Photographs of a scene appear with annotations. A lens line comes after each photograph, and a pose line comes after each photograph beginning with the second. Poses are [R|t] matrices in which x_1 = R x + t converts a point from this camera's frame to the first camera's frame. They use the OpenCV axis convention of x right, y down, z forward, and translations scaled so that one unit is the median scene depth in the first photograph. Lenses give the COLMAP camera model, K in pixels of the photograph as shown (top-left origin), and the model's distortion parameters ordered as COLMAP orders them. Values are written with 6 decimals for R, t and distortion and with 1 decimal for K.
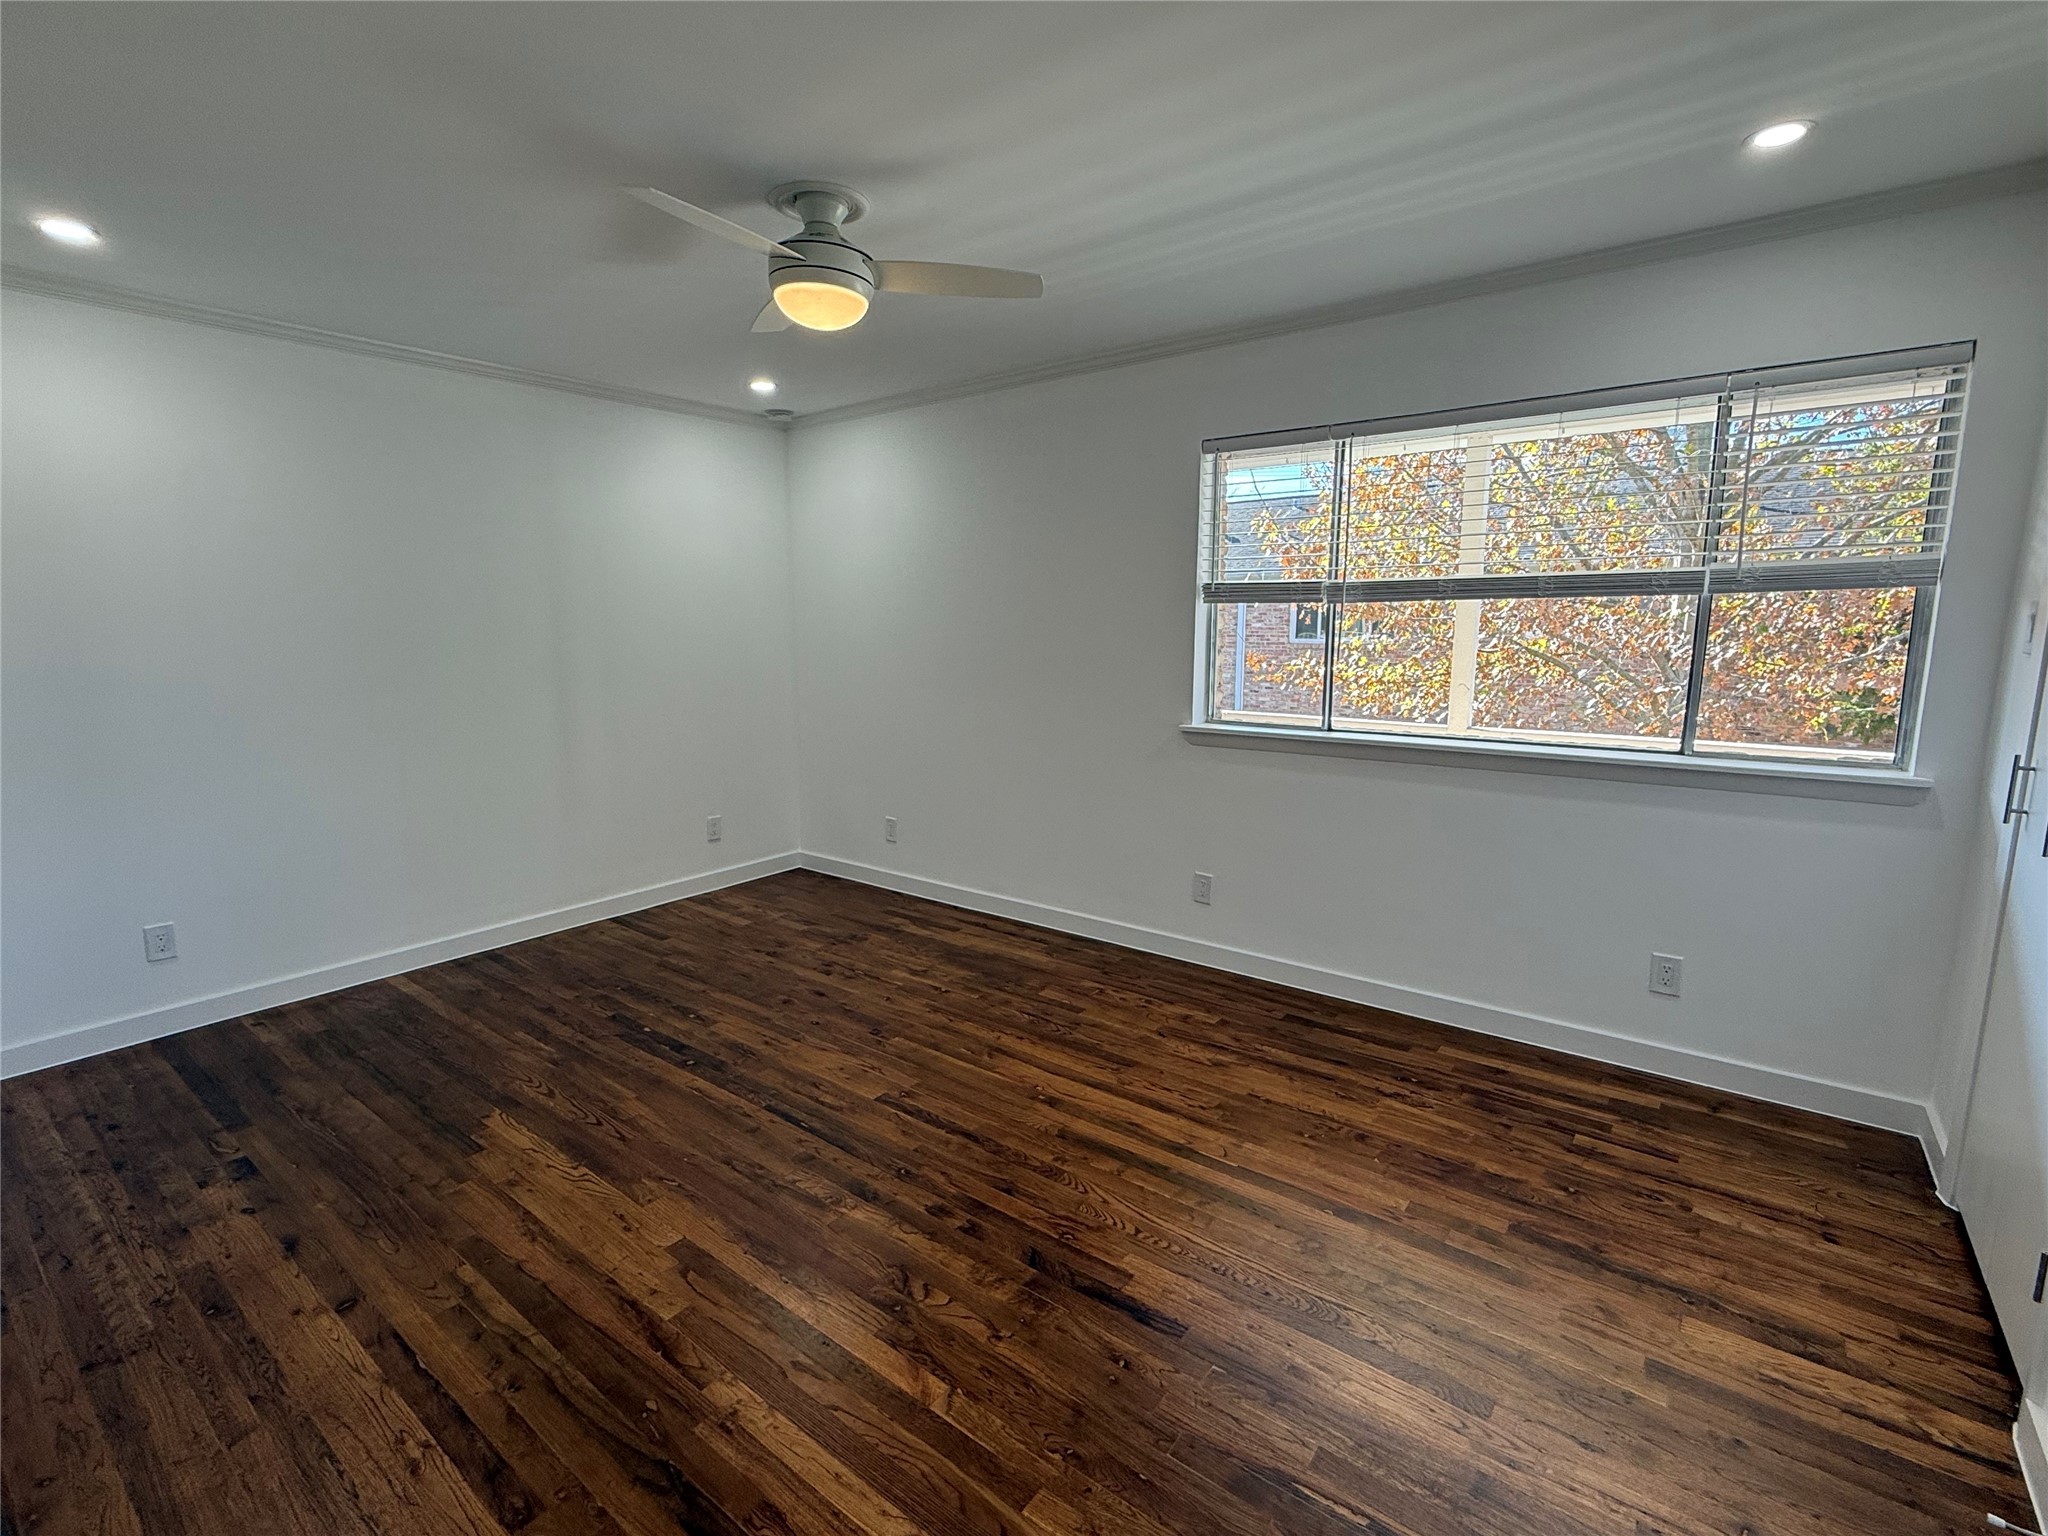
lens RADIAL K [[945.4, 0, 1024.0], [0, 945.4, 768.0], [0, 0, 1]] dist [0.001328, 0.000168]
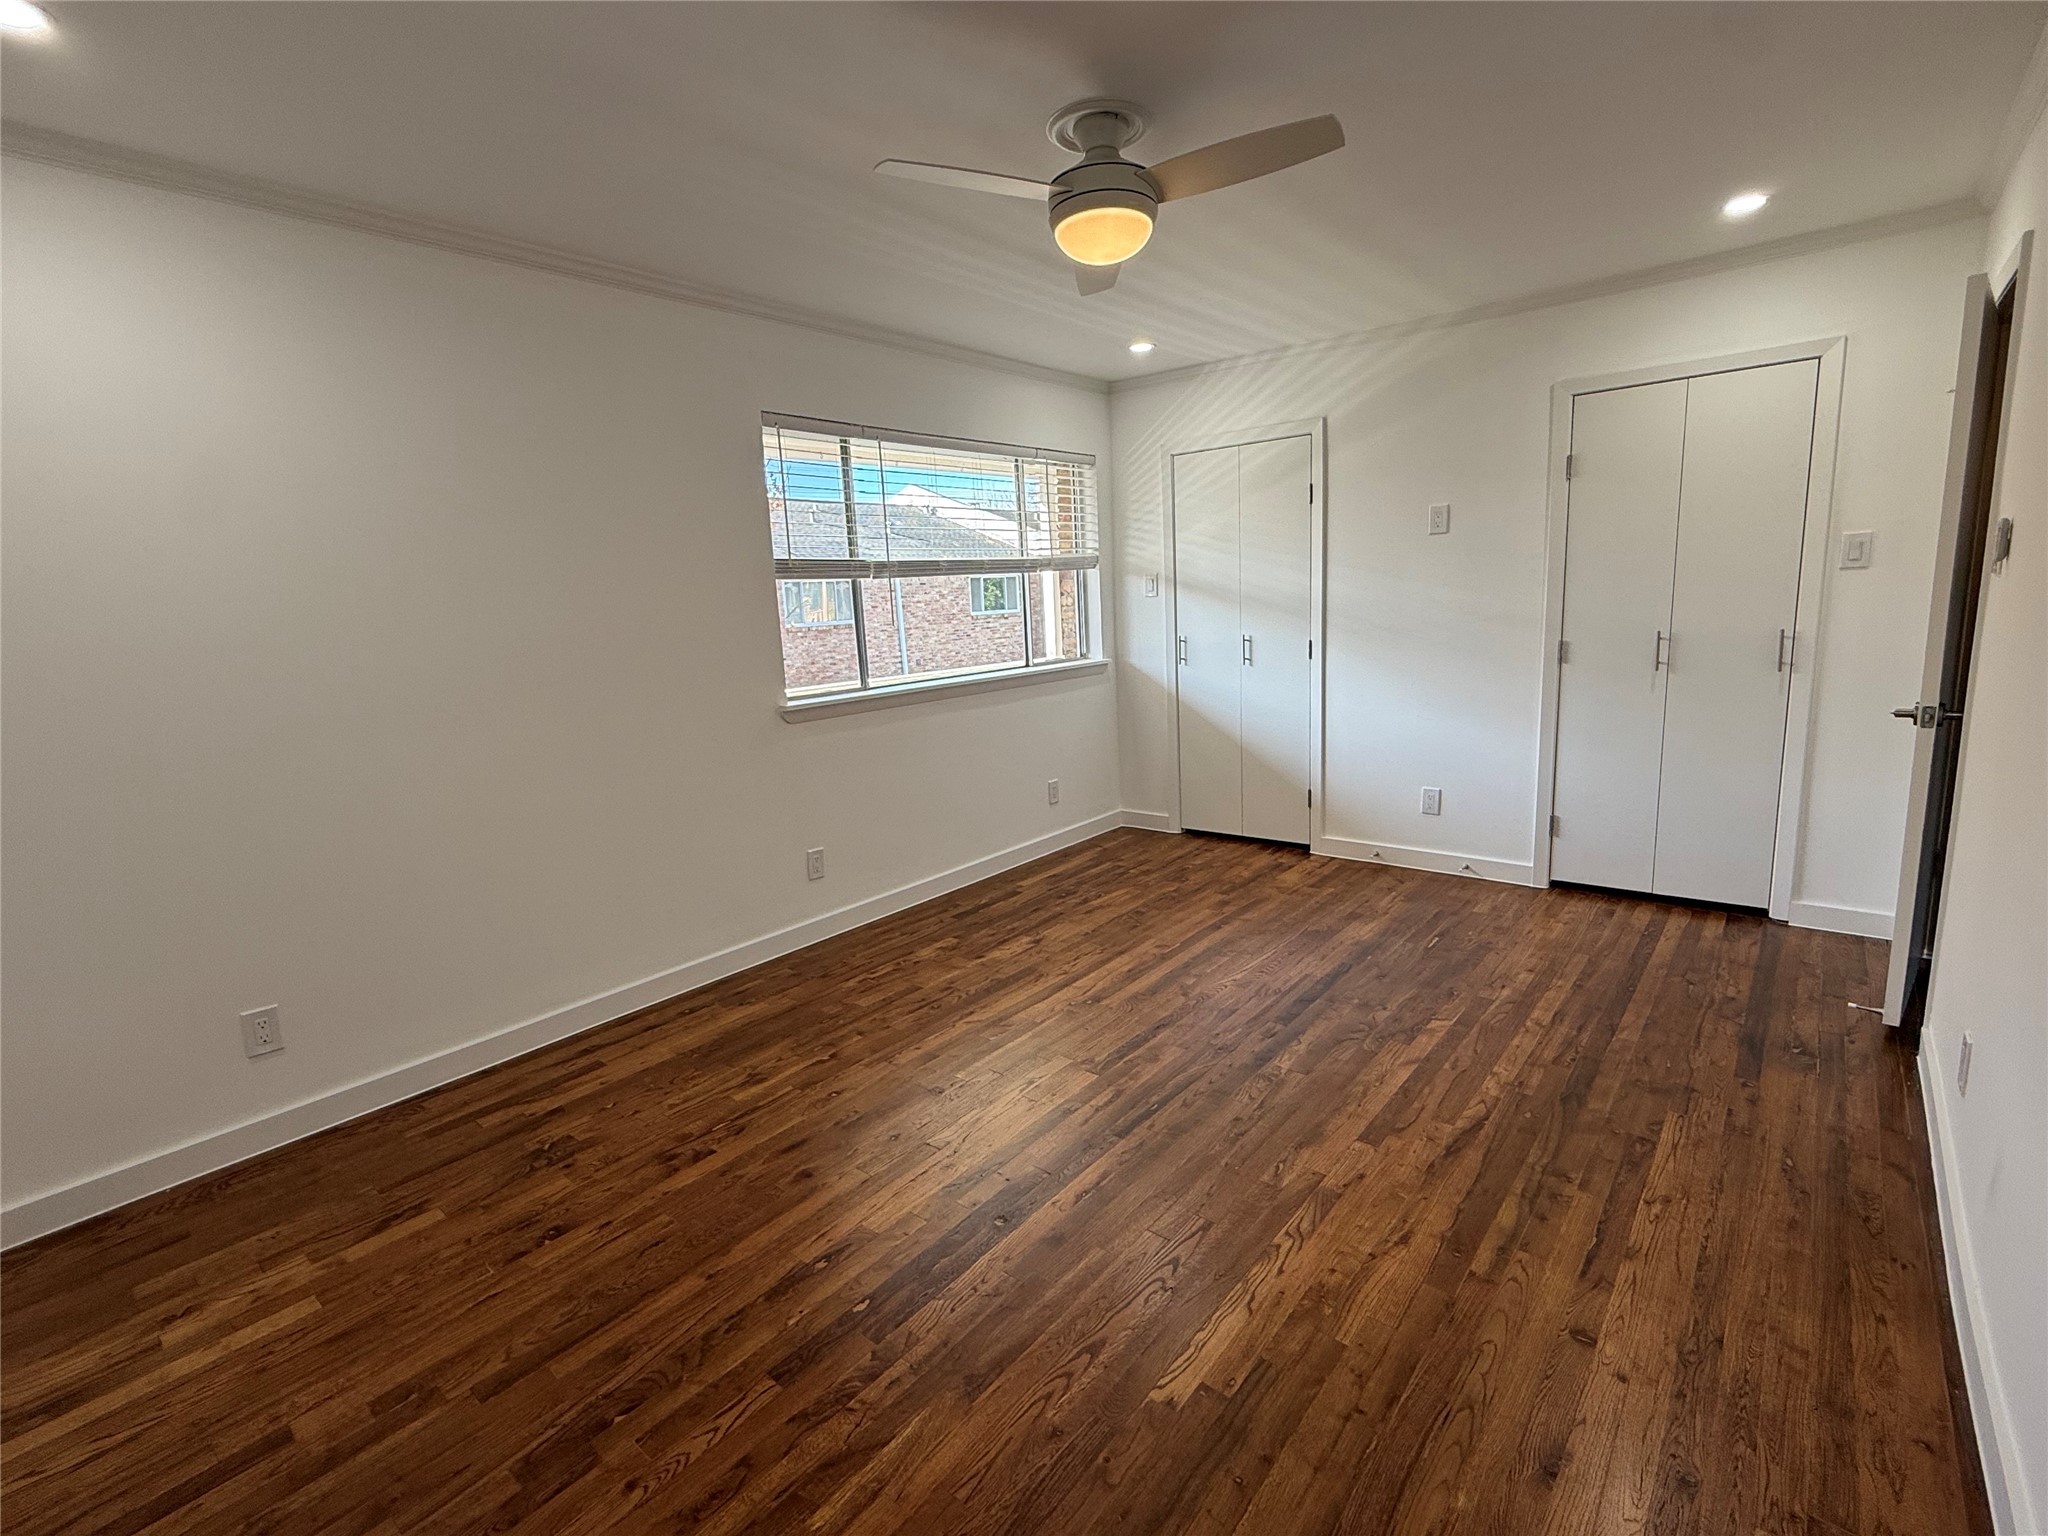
lens RADIAL K [[945.4, 0, 1024.0], [0, 945.4, 768.0], [0, 0, 1]] dist [0.001328, 0.000168]
pose [[0.035725, -0.176990, 0.983564, -0.915065], [0.202375, 0.965083, 0.166314, -0.111113], [-0.978656, 0.193107, 0.070296, 0.821404]]
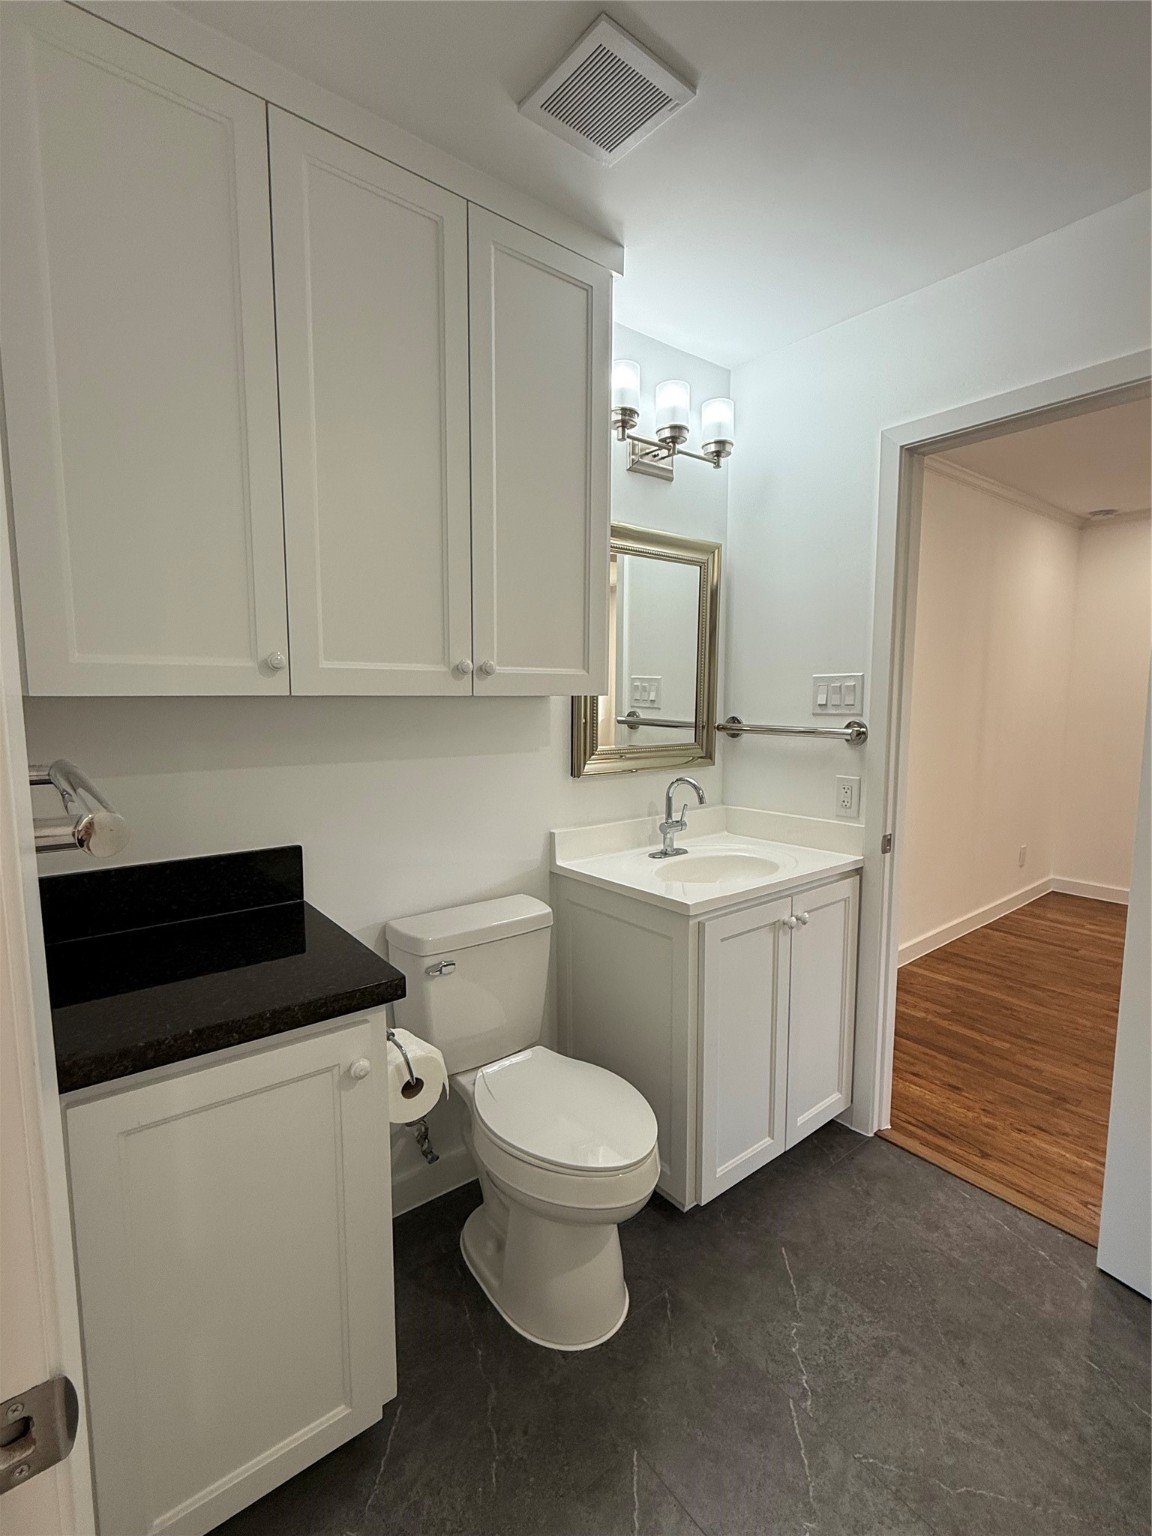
lens RADIAL K [[703.6, 0, 576.6], [0, 703.6, 784.1], [0, 0, 1]] dist [0.003172, -0.000116]
pose [[0.972768, 0.025271, -0.230401, -1.041839], [-0.031302, 0.999255, -0.022559, 0.015155], [0.229659, 0.029157, 0.972834, -0.022840]]
